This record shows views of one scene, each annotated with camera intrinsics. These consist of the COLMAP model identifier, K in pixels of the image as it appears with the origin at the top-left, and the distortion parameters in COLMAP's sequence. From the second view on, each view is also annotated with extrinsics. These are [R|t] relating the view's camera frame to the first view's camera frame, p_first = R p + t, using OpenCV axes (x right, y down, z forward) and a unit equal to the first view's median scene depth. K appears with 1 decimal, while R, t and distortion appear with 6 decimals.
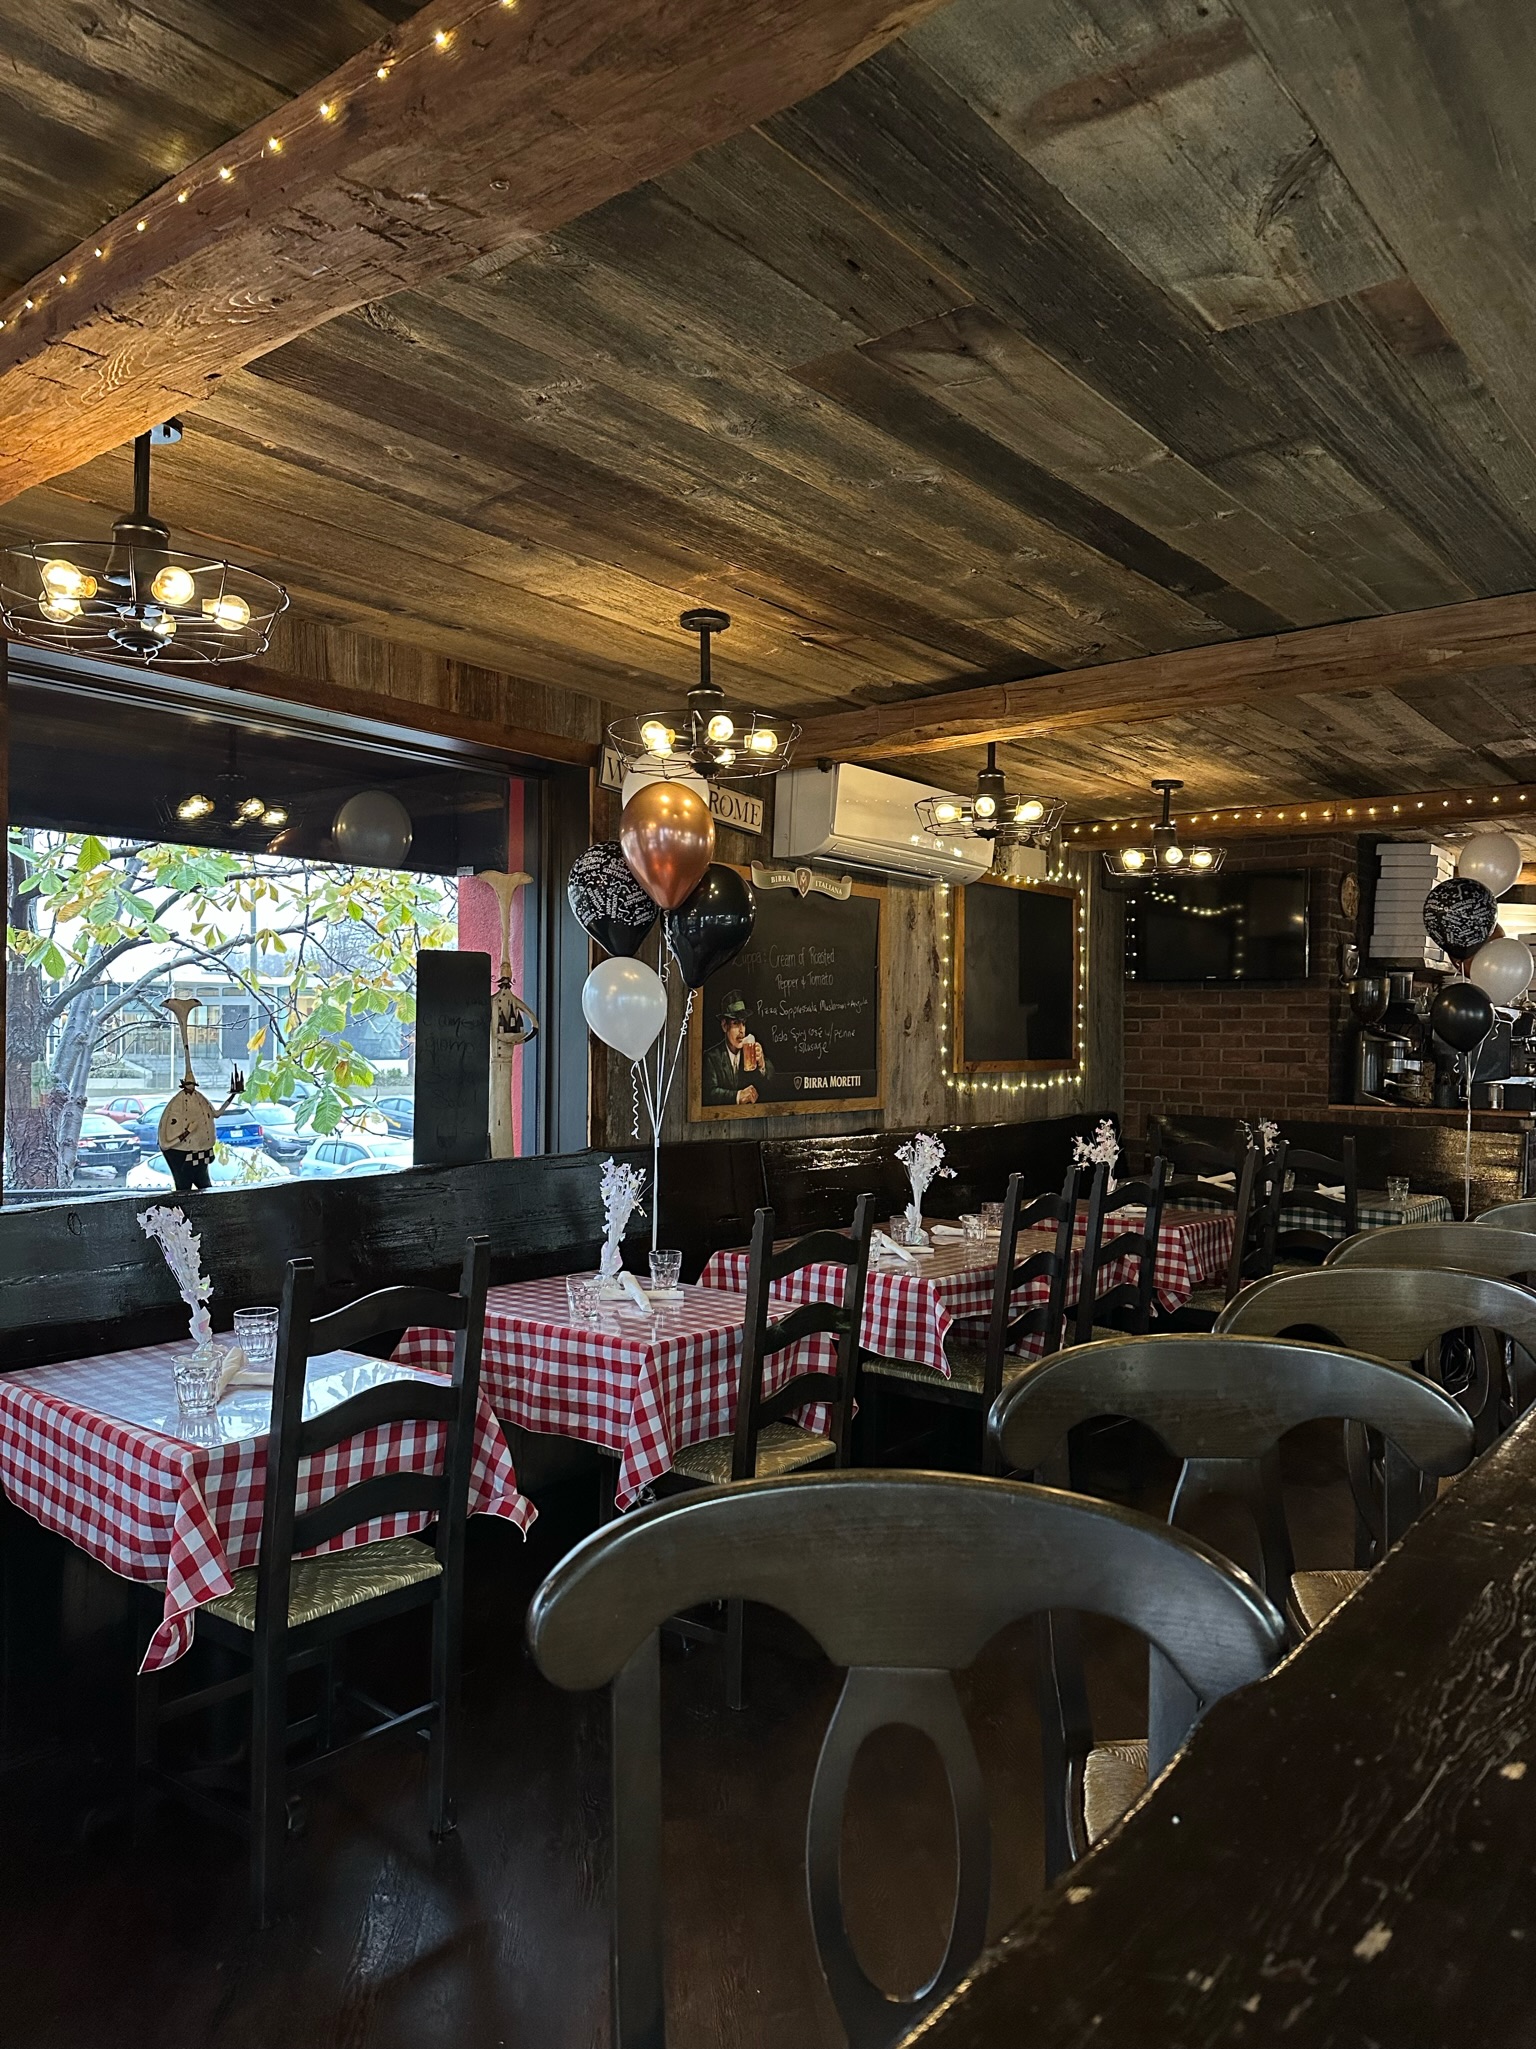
lens RADIAL K [[1418.2, 0, 764.4], [0, 1418.2, 1032.3], [0, 0, 1]] dist [0.074156, 0.000615]
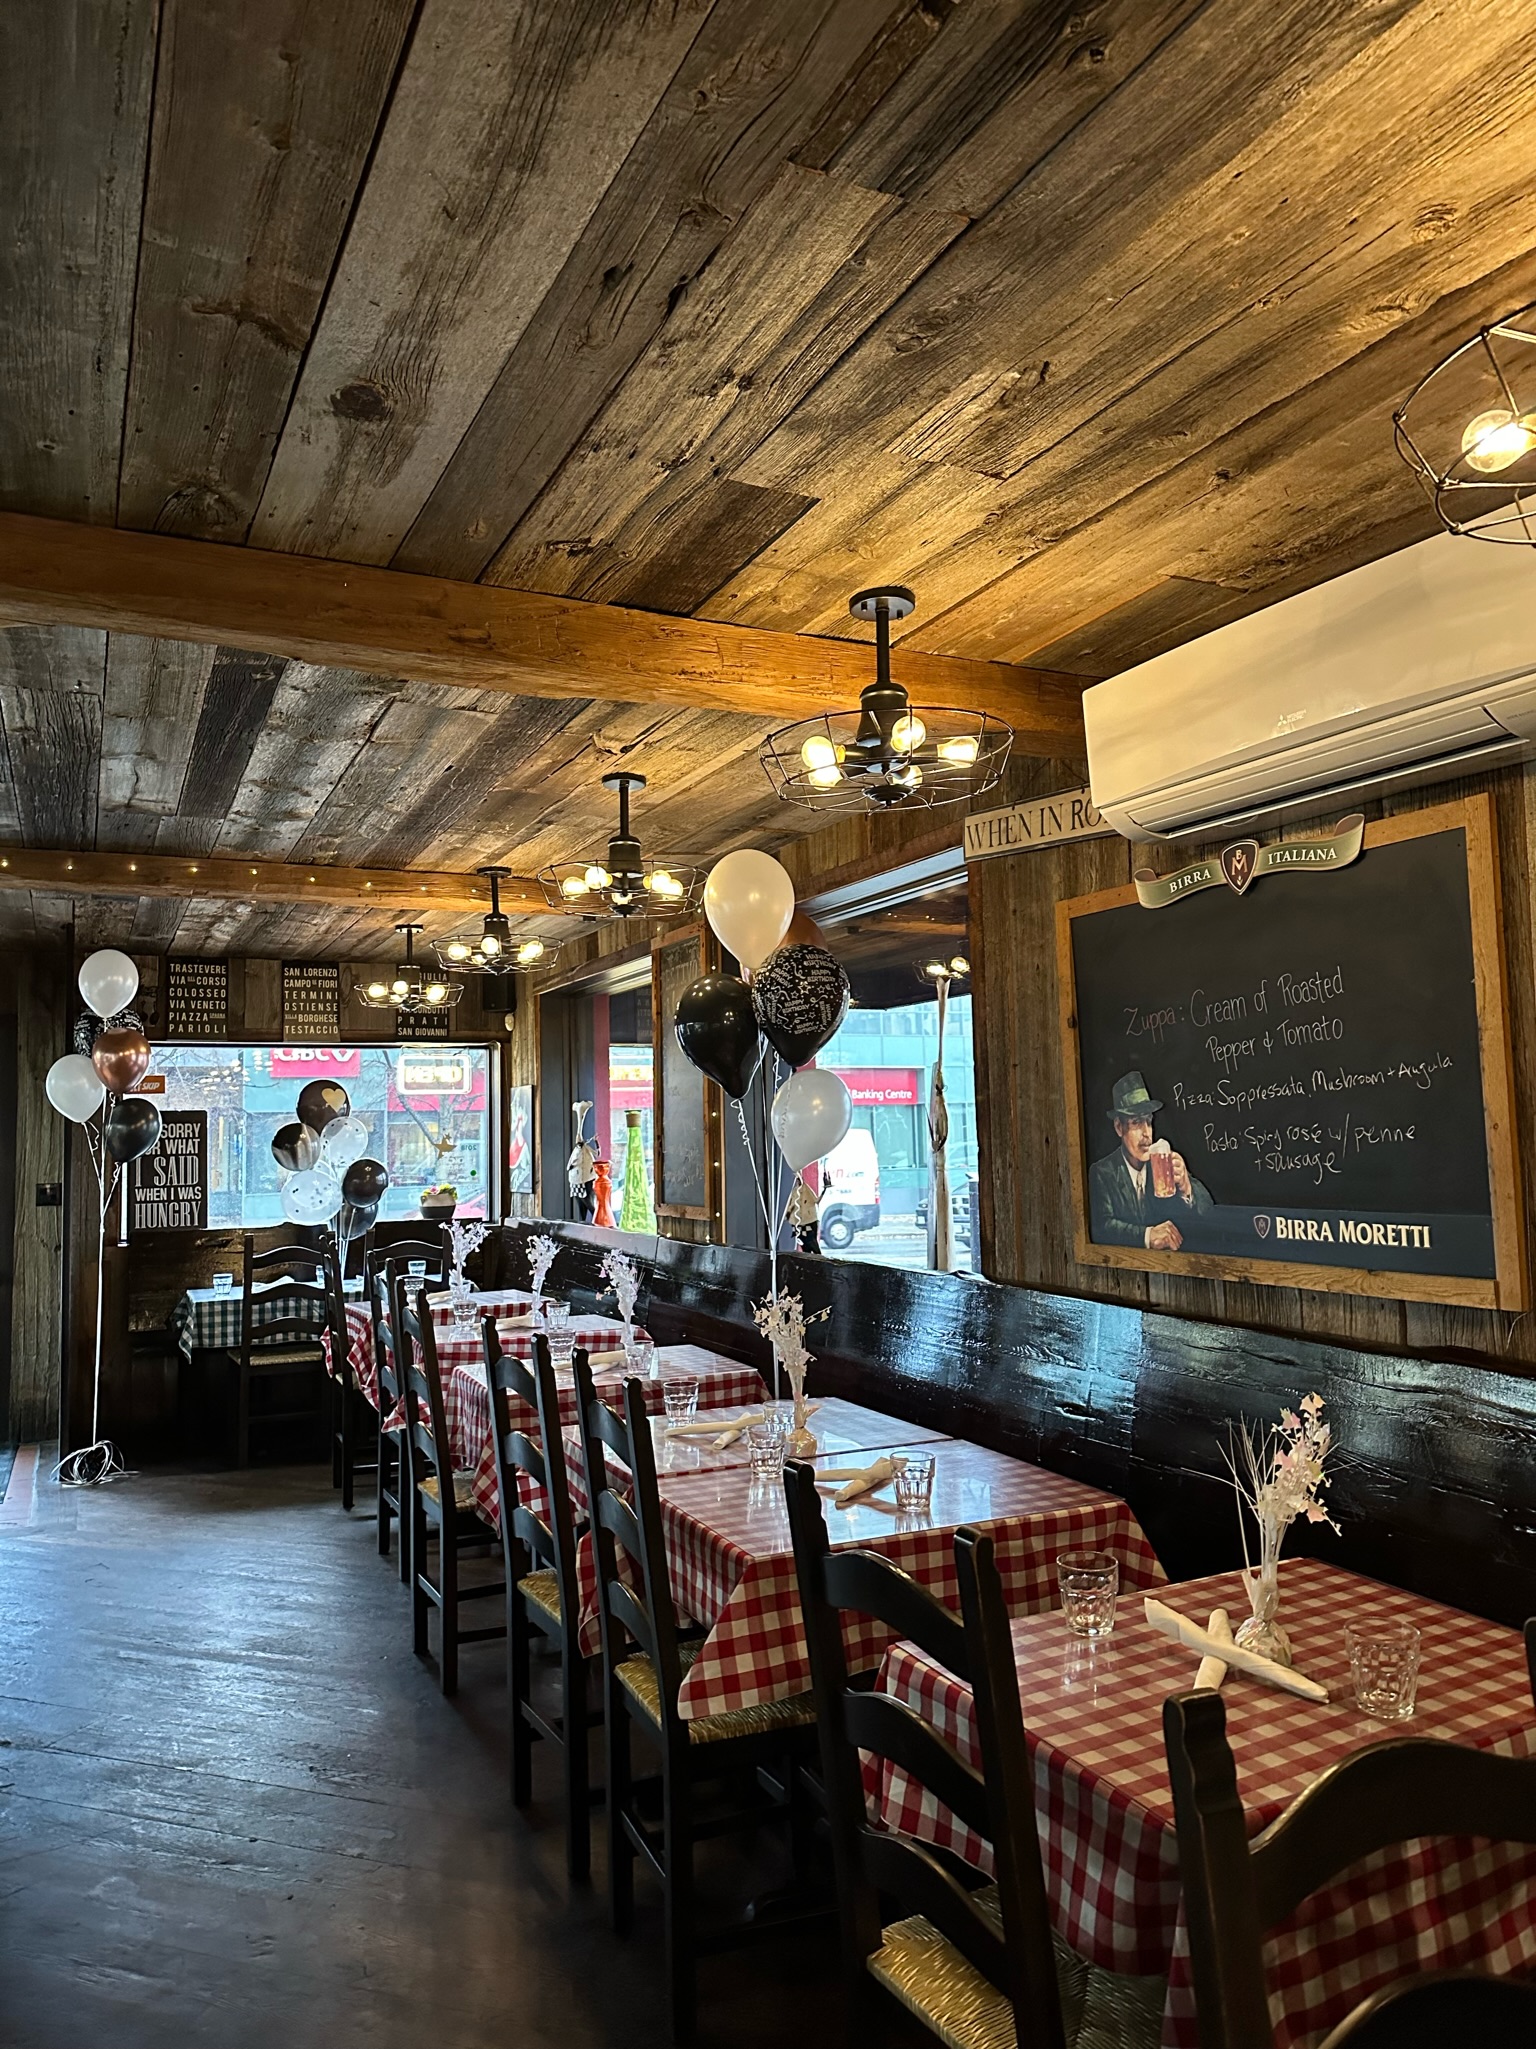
lens RADIAL K [[1418.2, 0, 765.5], [0, 1418.2, 1014.0], [0, 0, 1]] dist [0.074156, 0.000615]
pose [[-0.430205, -0.072193, -0.899840, 0.638837], [0.024241, 0.995514, -0.091458, -0.000271], [0.902406, -0.061158, -0.426525, 1.106985]]
